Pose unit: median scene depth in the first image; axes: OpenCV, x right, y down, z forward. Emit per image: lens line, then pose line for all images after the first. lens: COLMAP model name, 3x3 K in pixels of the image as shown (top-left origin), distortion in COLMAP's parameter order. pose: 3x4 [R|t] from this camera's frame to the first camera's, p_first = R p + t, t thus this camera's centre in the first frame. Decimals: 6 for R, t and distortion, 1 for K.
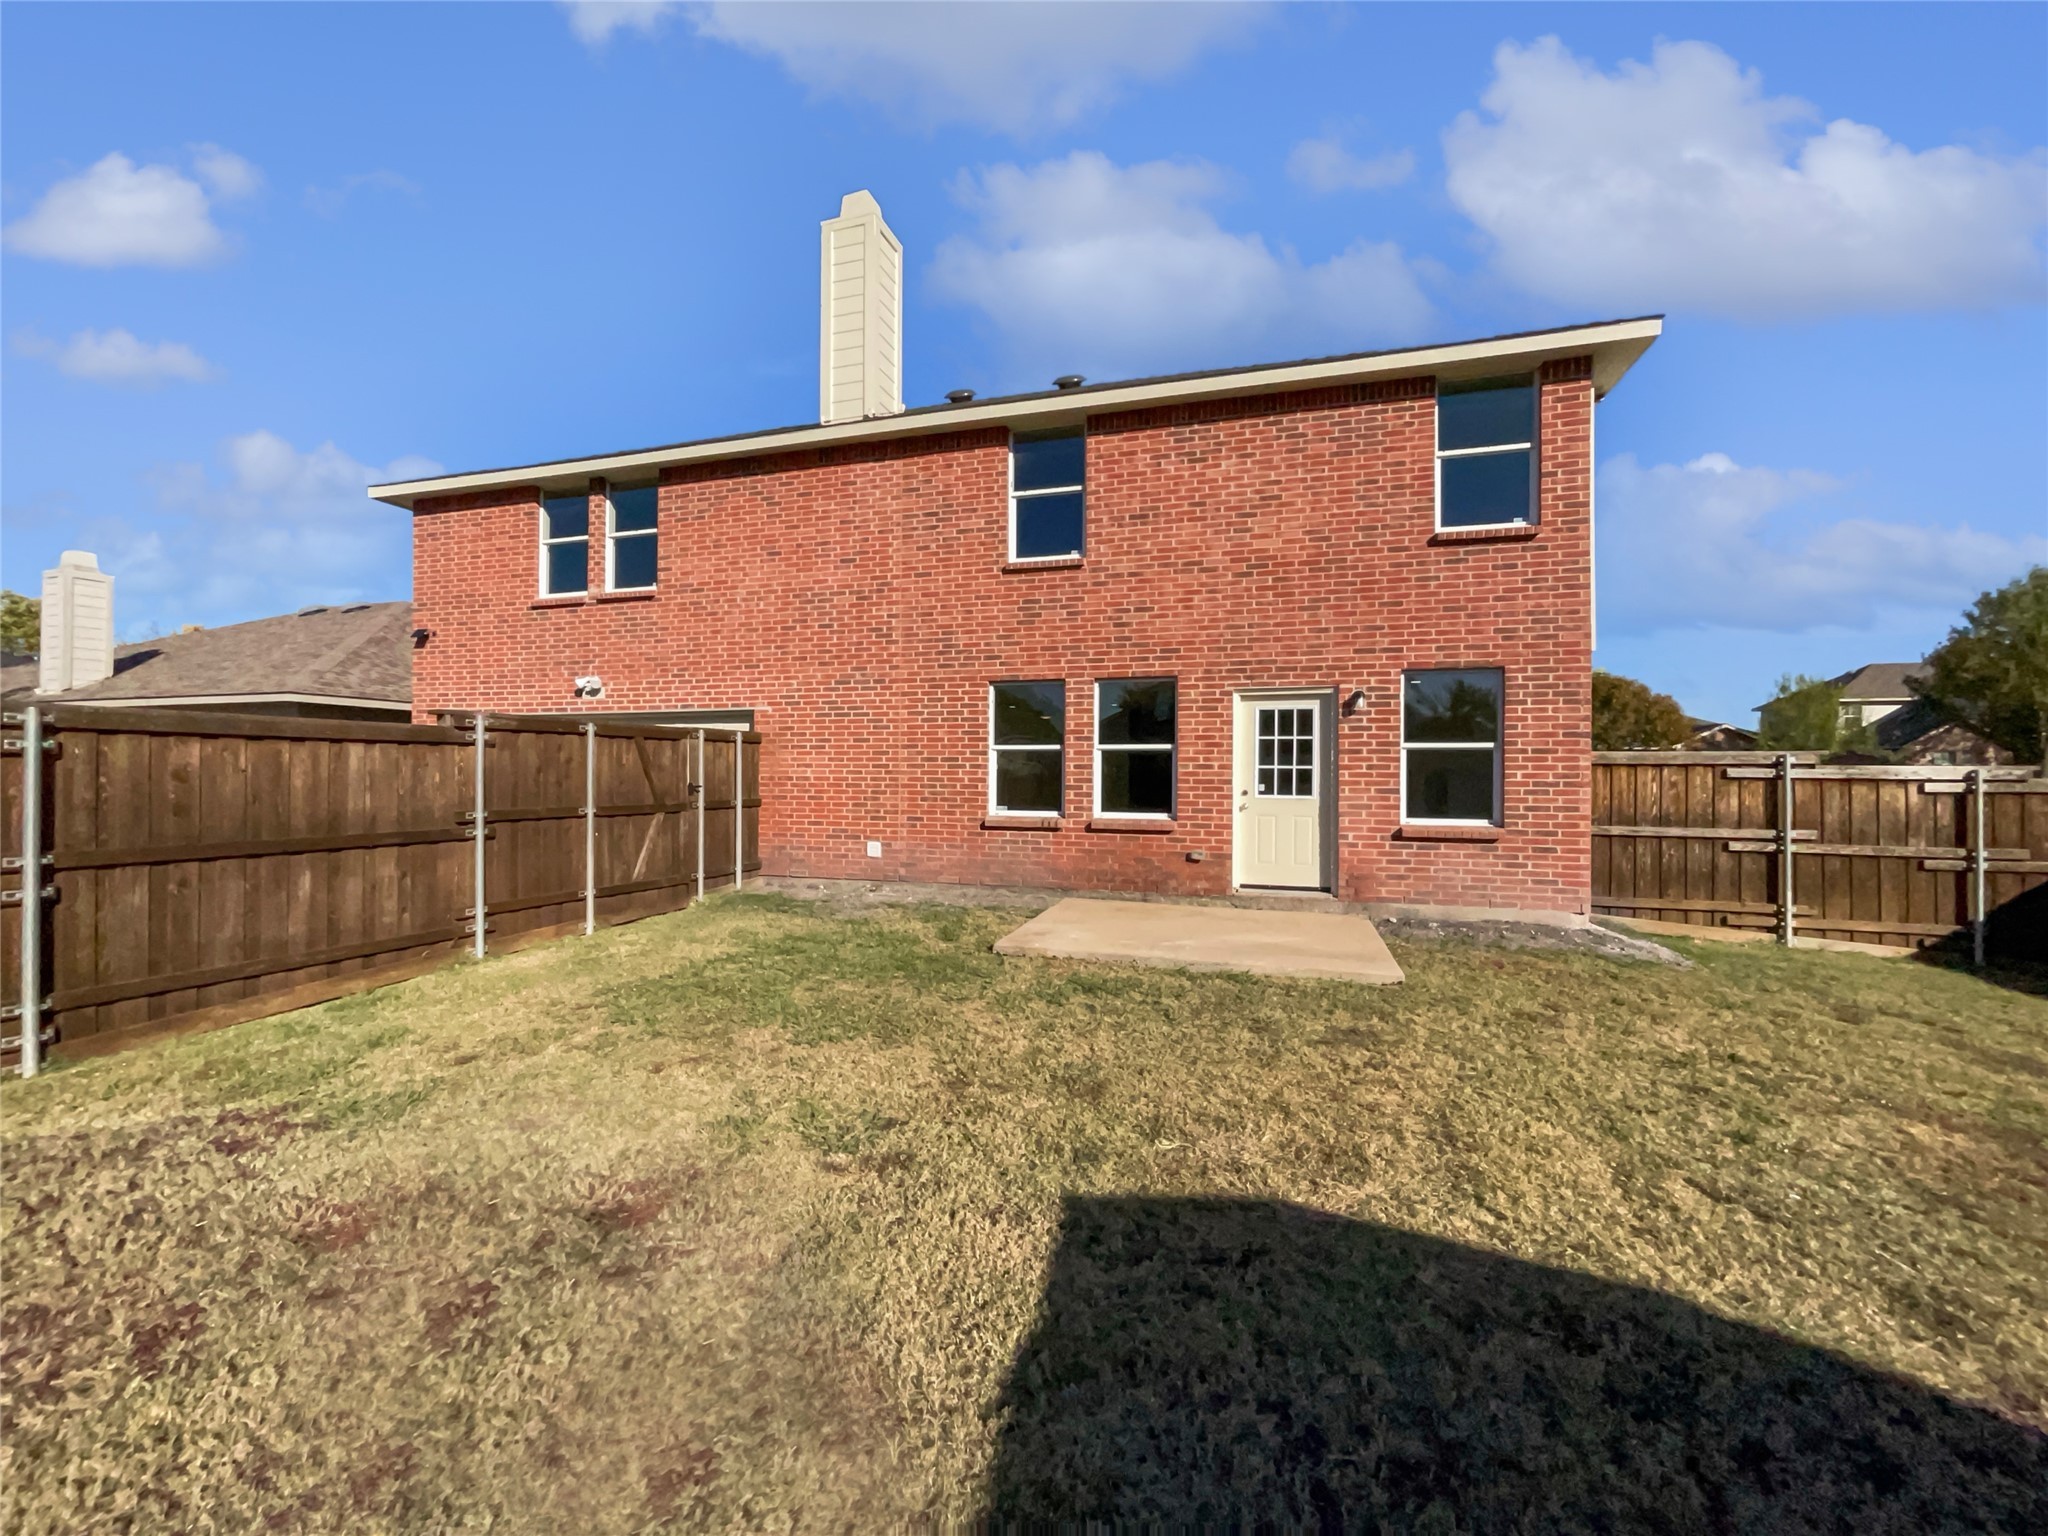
lens RADIAL K [[839.6, 0, 1022.9], [0, 839.6, 753.3], [0, 0, 1]] dist [-0.003447, -0.000019]
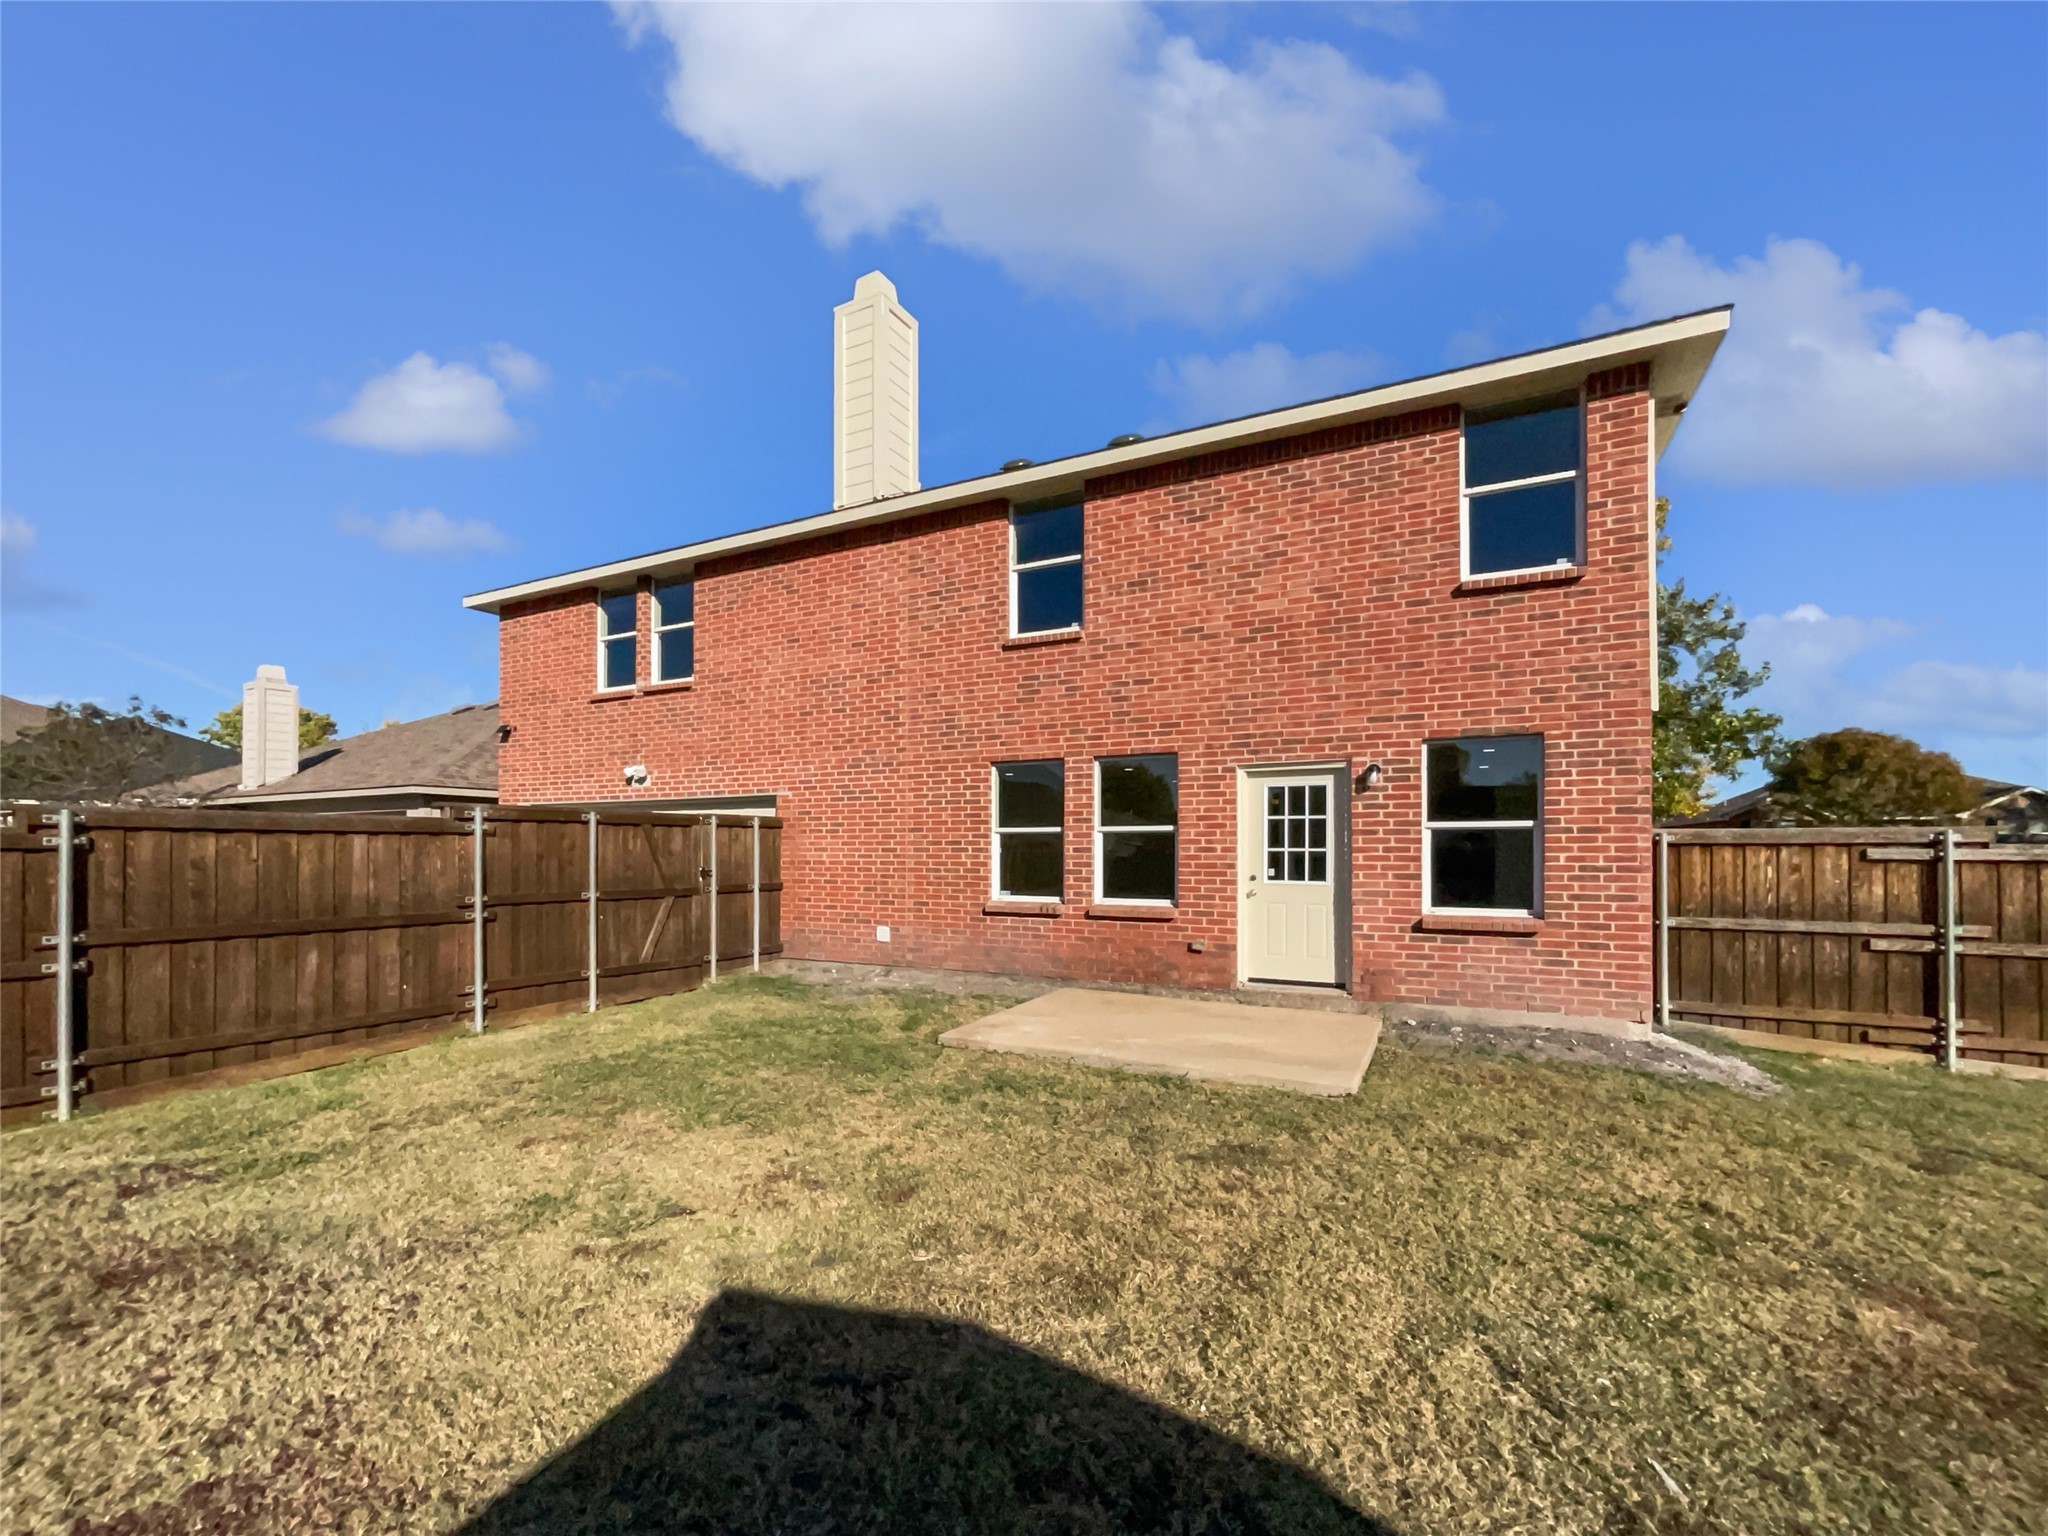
lens RADIAL K [[872.5, 0, 1021.7], [0, 872.5, 827.4], [0, 0, 1]] dist [-0.000774, -0.001093]
pose [[0.982699, -0.009736, -0.184953, 0.198977], [0.009115, 0.999950, -0.004207, -0.006544], [0.184985, 0.002449, 0.982738, 0.018985]]
